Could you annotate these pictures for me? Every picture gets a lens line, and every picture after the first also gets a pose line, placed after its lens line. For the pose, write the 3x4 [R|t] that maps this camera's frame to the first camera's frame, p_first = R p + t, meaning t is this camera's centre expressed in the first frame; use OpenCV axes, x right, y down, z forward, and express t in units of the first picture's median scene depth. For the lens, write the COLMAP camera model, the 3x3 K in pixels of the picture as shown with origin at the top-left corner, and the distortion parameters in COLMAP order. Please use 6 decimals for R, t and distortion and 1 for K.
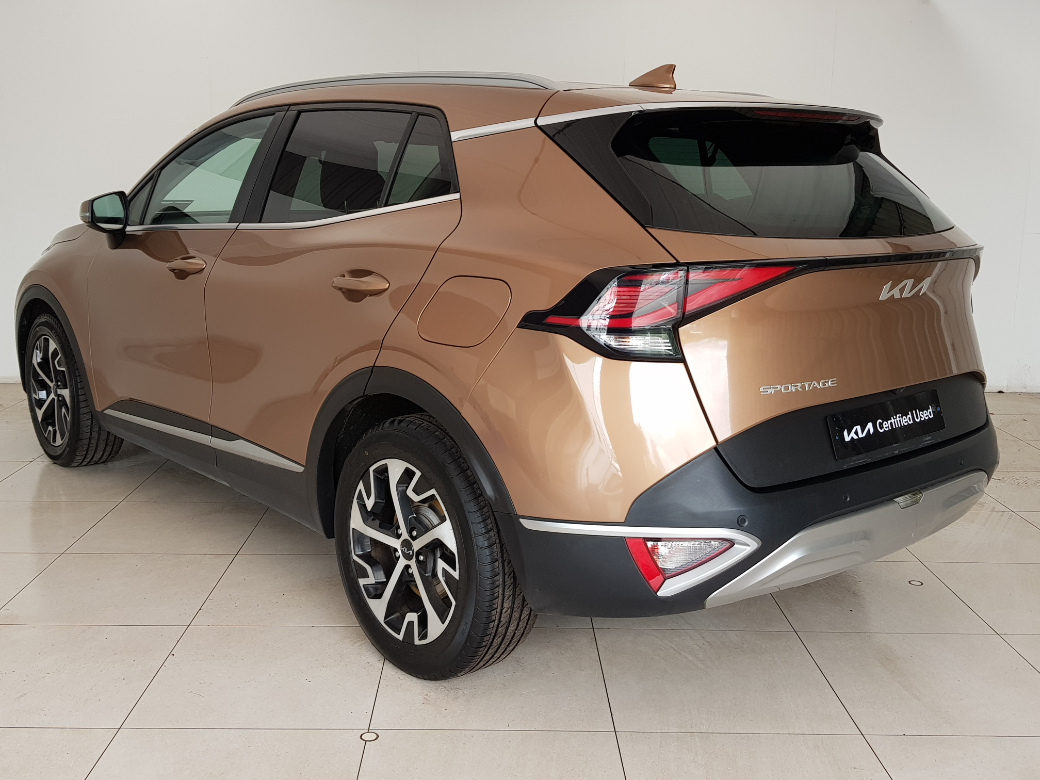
lens RADIAL K [[792.0, 0, 520.0], [0, 792.0, 390.0], [0, 0, 1]] dist [0.043217, -0.000287]
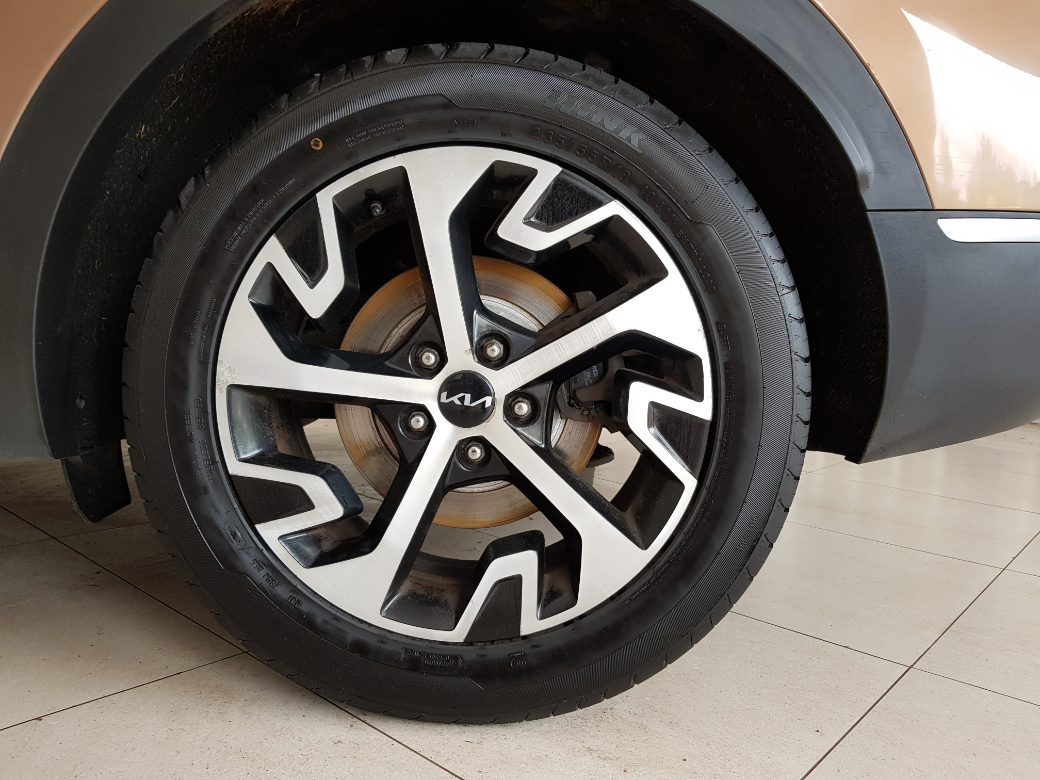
lens RADIAL K [[792.0, 0, 520.0], [0, 792.0, 390.0], [0, 0, 1]] dist [0.043217, -0.000287]
pose [[0.734552, -0.055971, 0.676240, -0.380632], [0.069204, 0.997575, 0.007395, 0.195406], [-0.675014, 0.041366, 0.736645, 0.700131]]
